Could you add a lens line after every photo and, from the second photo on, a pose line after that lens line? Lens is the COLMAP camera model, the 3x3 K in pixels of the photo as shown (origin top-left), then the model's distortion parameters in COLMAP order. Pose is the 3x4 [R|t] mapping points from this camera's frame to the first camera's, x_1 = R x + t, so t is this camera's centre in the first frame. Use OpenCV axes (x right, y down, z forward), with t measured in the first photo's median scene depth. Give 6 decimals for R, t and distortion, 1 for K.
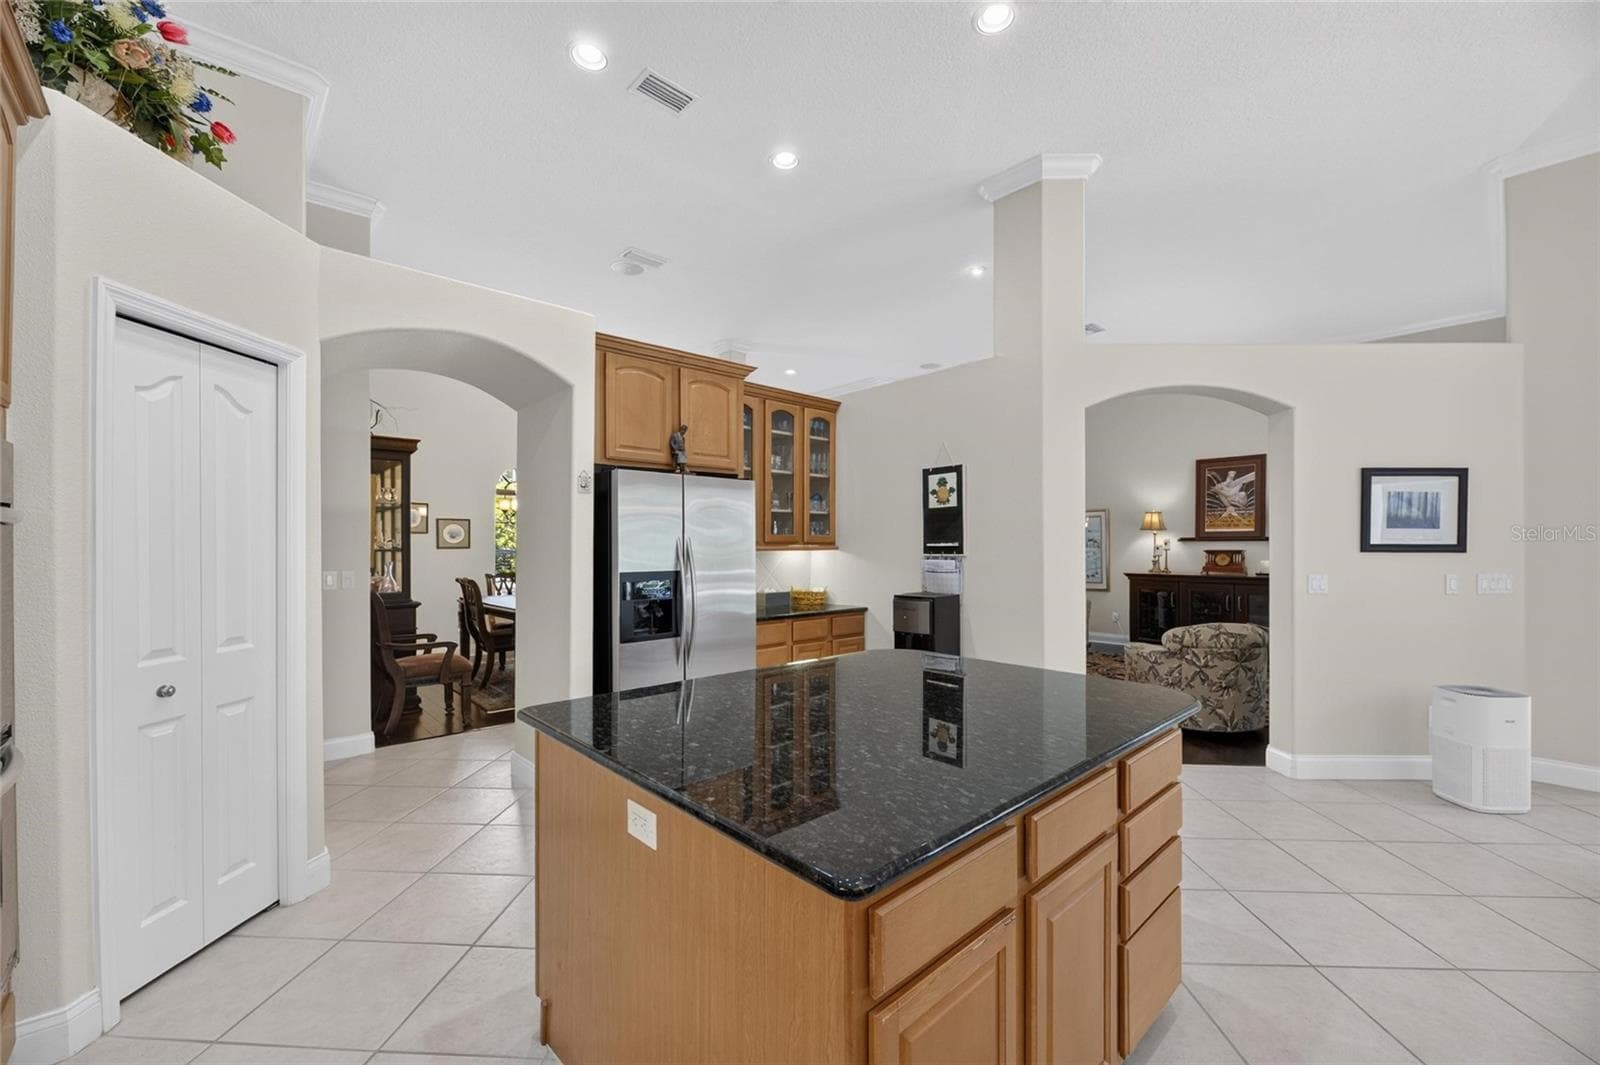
lens RADIAL K [[646.0, 0, 805.4], [0, 646.0, 549.3], [0, 0, 1]] dist [-0.000008, -0.001323]
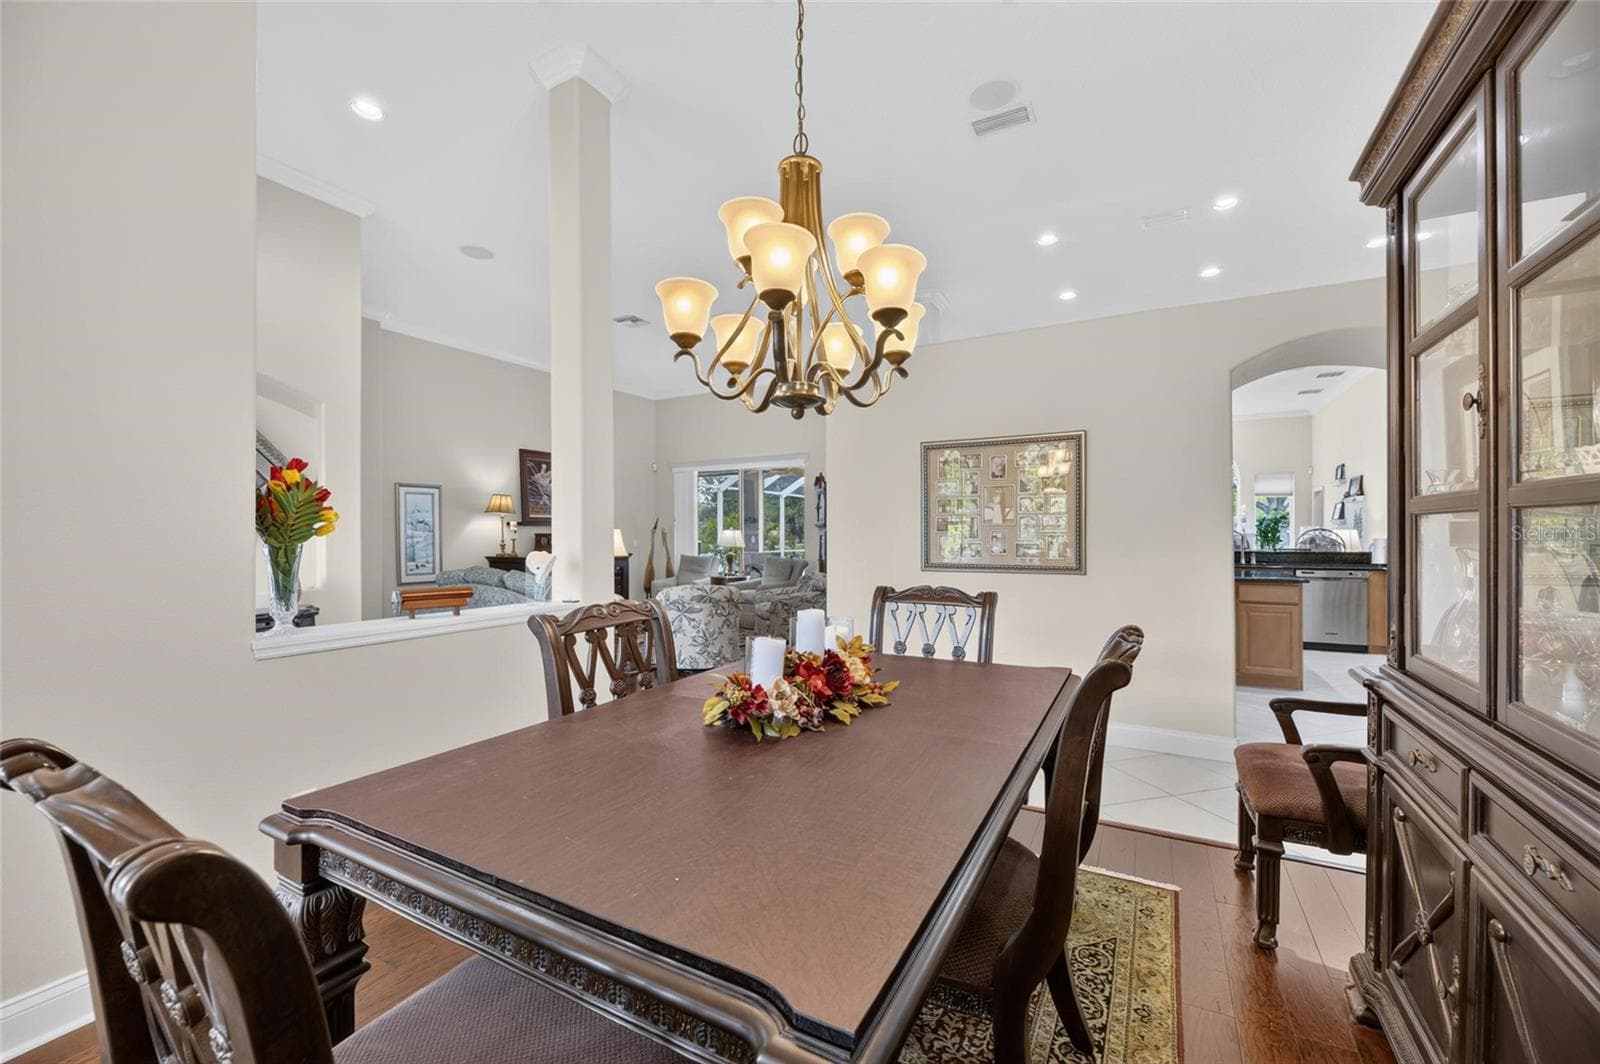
lens RADIAL K [[646.0, 0, 810.4], [0, 646.0, 537.2], [0, 0, 1]] dist [-0.000008, -0.001323]
pose [[-0.329041, -0.001448, 0.944315, -0.815004], [0.009145, 0.999947, 0.004720, 0.009143], [-0.944271, 0.010189, -0.329010, 1.342408]]
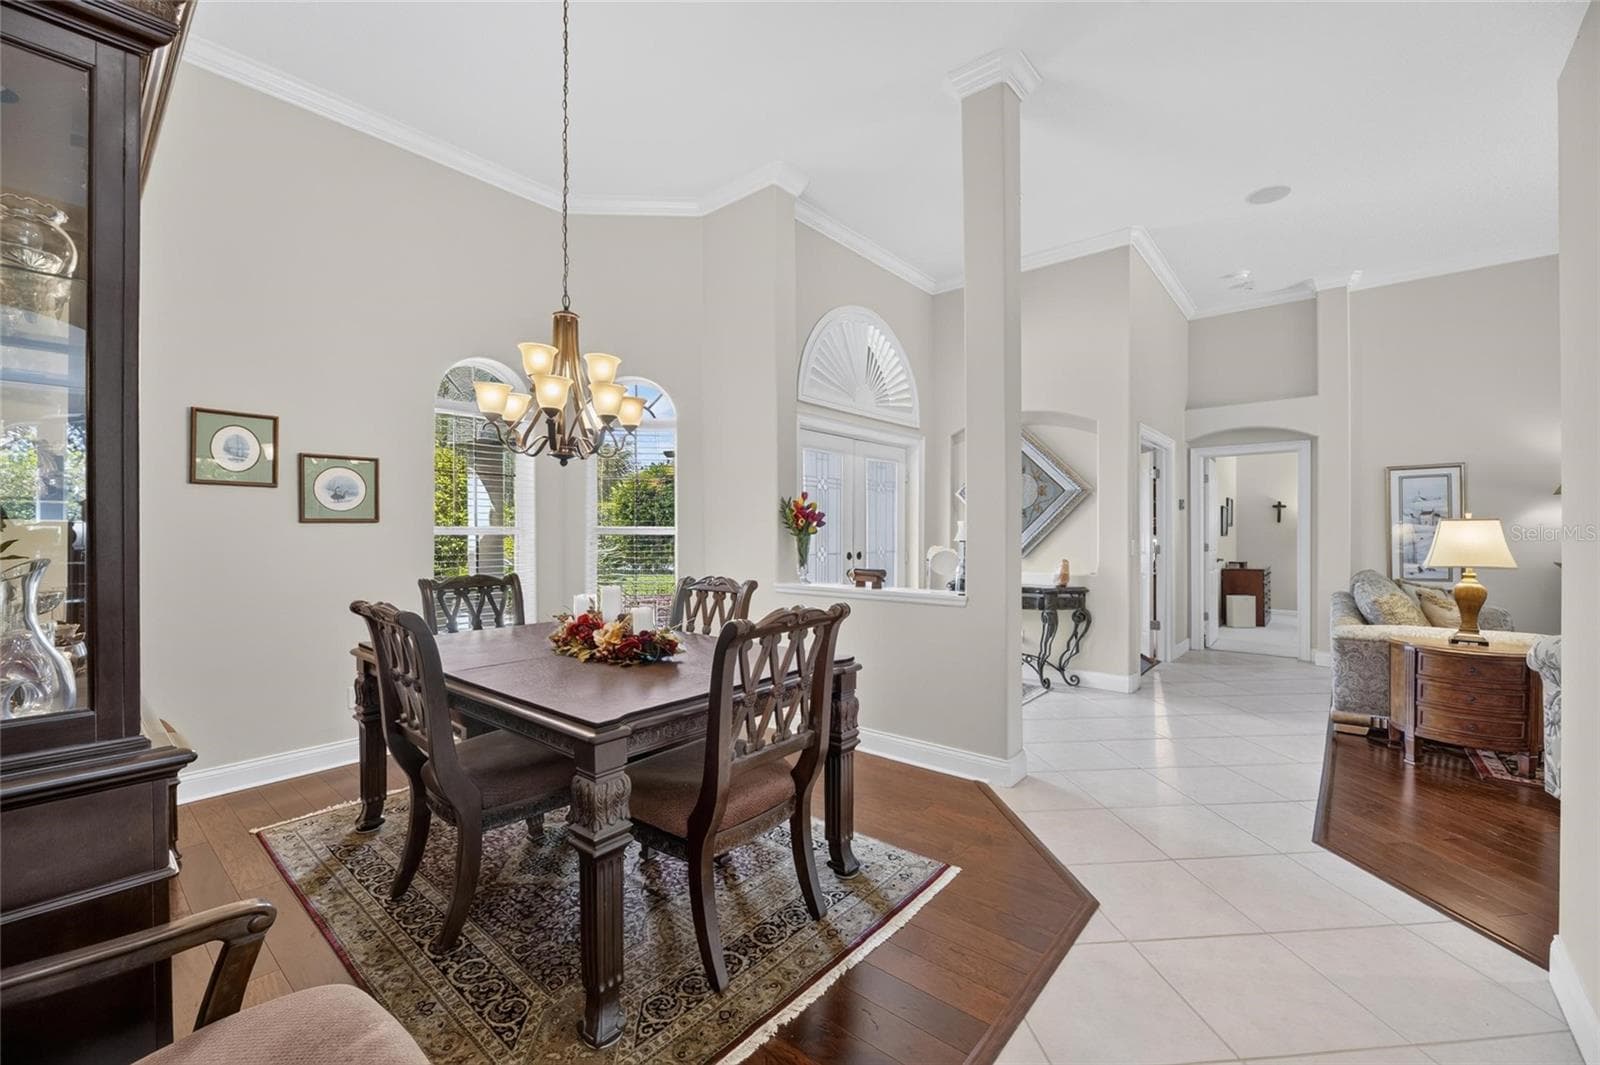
lens RADIAL K [[646.0, 0, 795.3], [0, 646.0, 531.4], [0, 0, 1]] dist [-0.000008, -0.001323]
pose [[0.992607, -0.001226, 0.121368, -0.321830], [0.001674, 0.999992, -0.003587, 0.008281], [-0.121363, 0.003764, 0.992601, 0.582064]]
